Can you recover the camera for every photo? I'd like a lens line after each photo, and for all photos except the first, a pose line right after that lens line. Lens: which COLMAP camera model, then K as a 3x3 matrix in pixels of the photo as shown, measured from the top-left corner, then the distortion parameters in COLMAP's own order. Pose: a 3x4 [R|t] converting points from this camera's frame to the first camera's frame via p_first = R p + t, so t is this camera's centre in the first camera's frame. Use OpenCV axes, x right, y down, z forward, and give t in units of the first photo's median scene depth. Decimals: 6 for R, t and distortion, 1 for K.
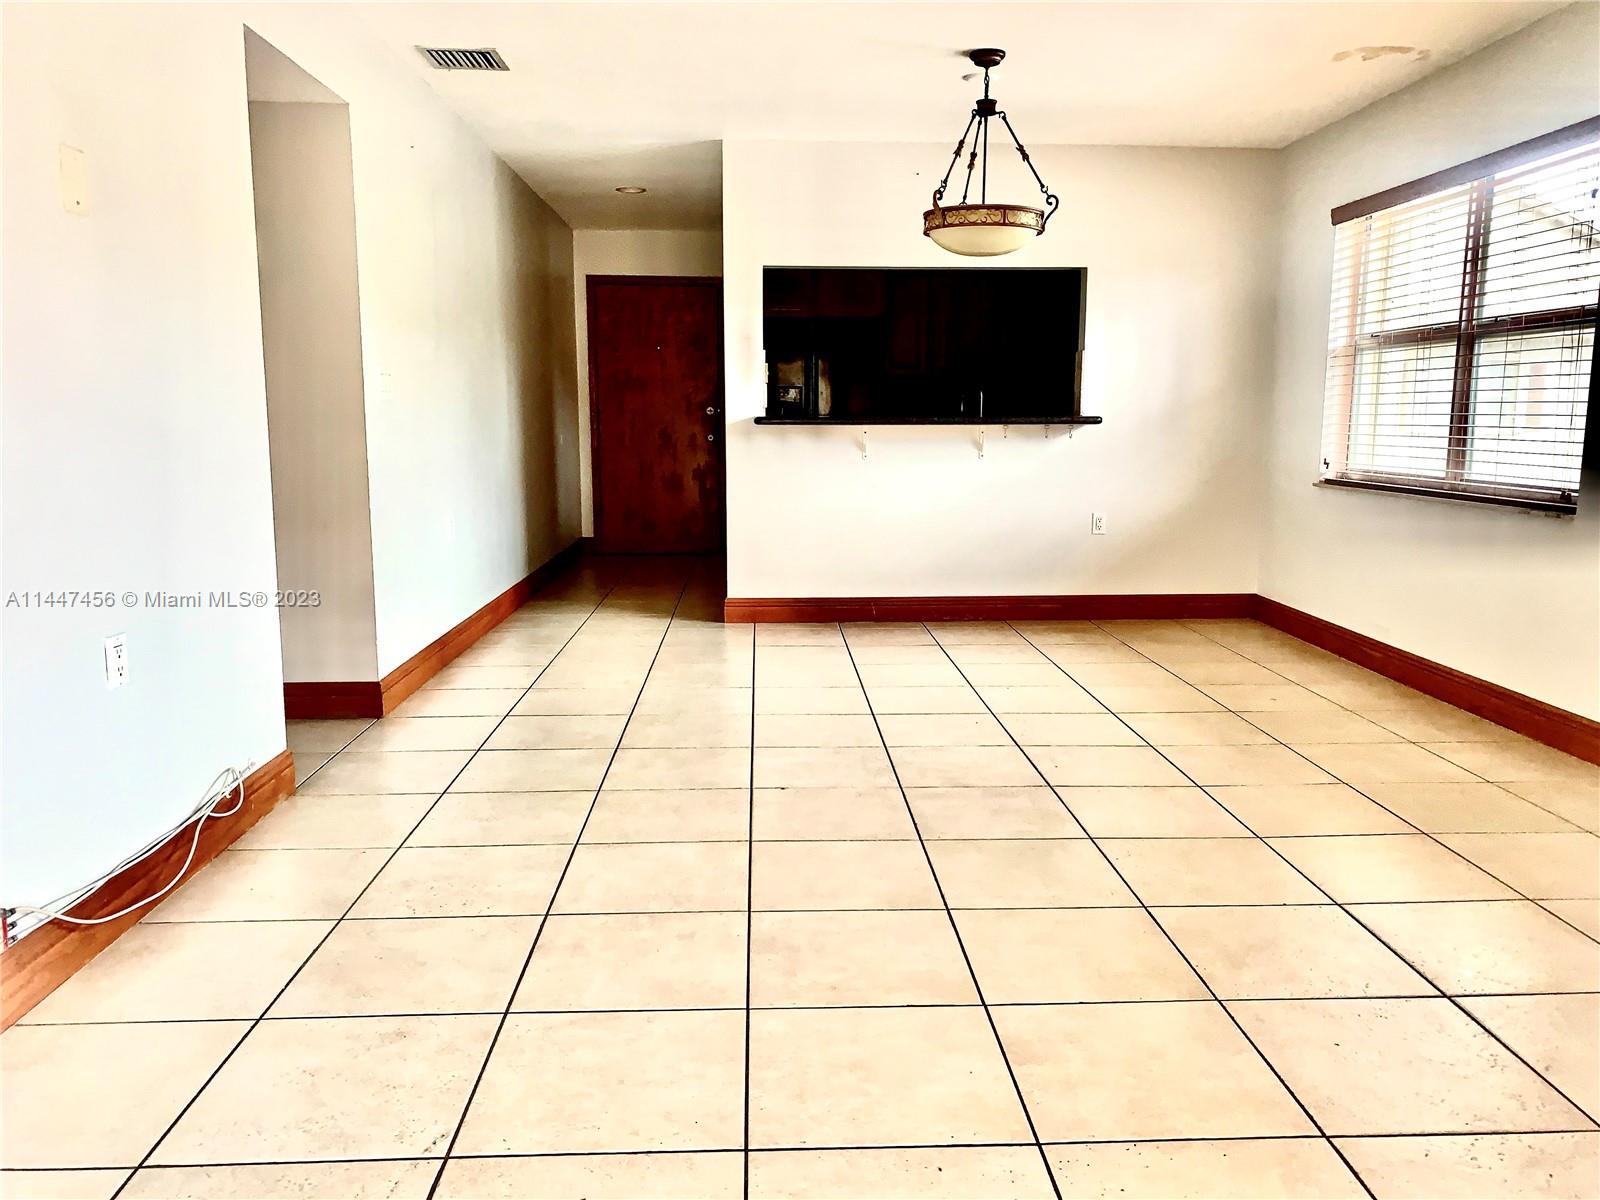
lens RADIAL K [[1230.6, 0, 793.4], [0, 1230.6, 592.2], [0, 0, 1]] dist [0.049499, -0.032110]
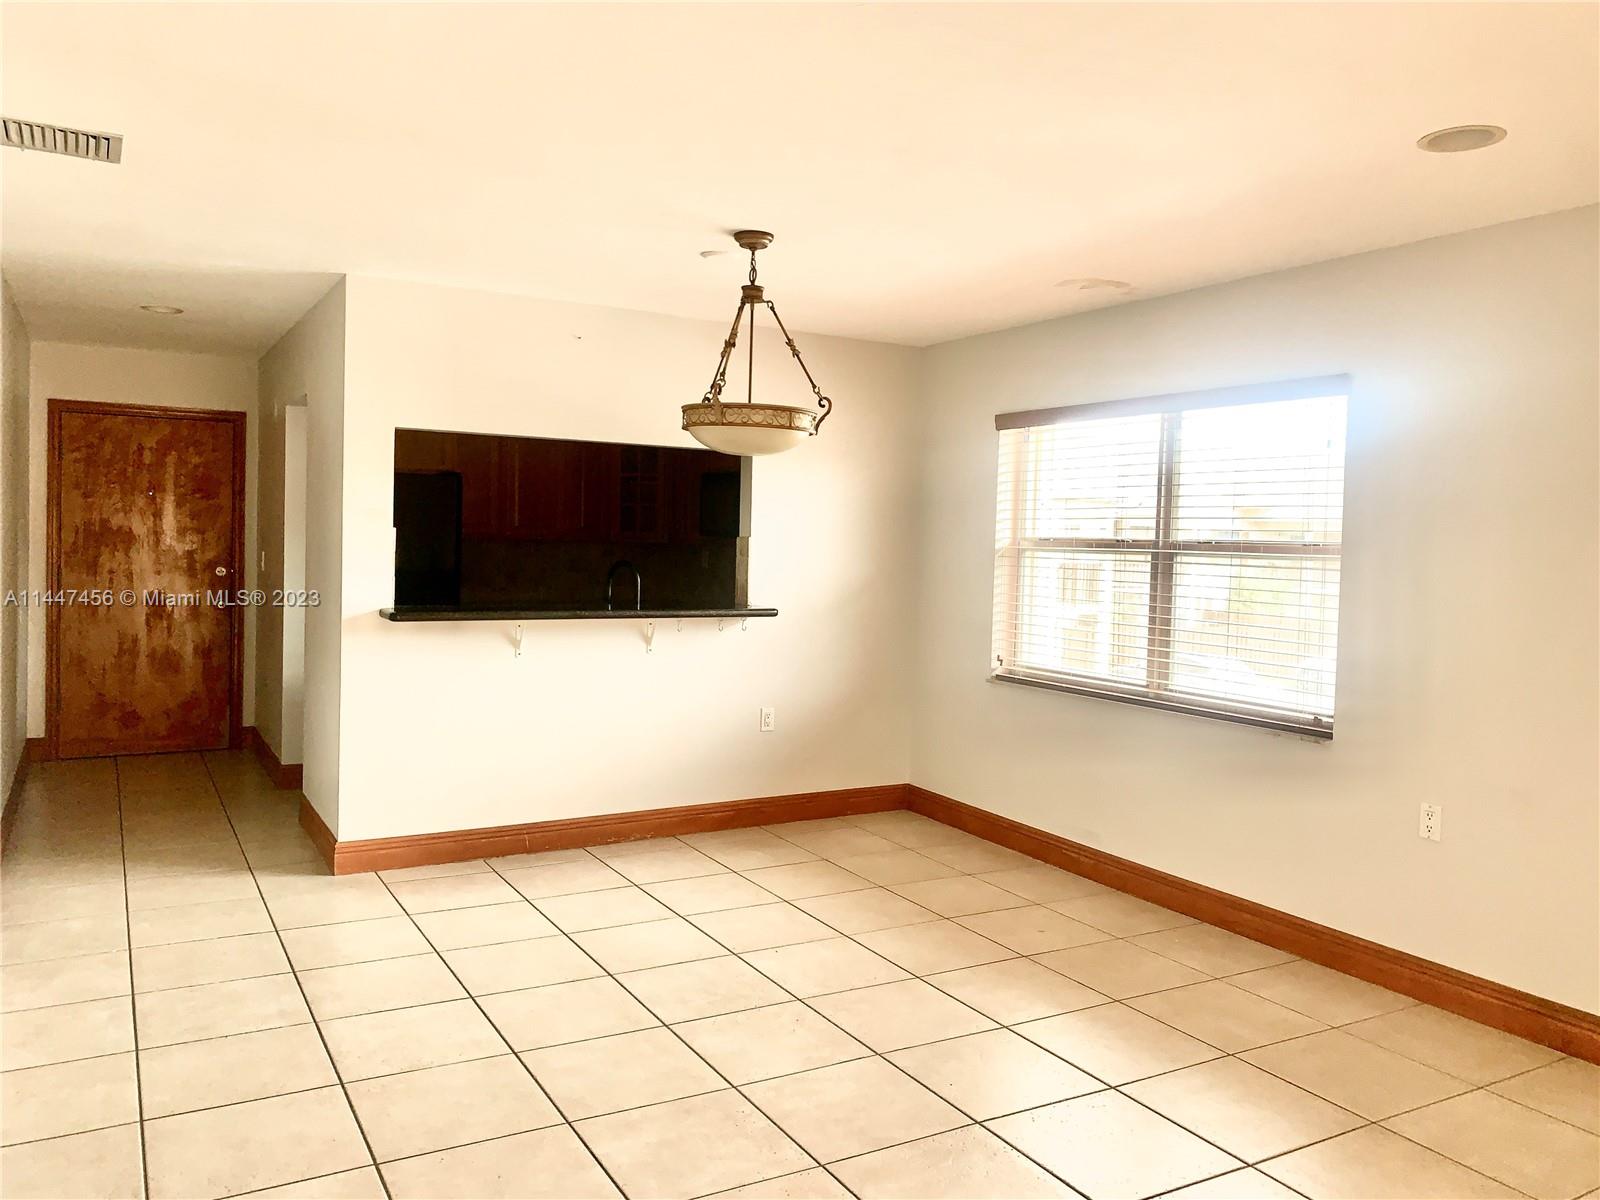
lens RADIAL K [[1230.6, 0, 806.7], [0, 1230.6, 603.4], [0, 0, 1]] dist [0.049499, -0.032110]
pose [[0.888819, -0.007248, 0.458201, -0.202190], [0.045925, 0.996250, -0.073325, -0.099050], [-0.455951, 0.086215, 0.885819, 0.210288]]
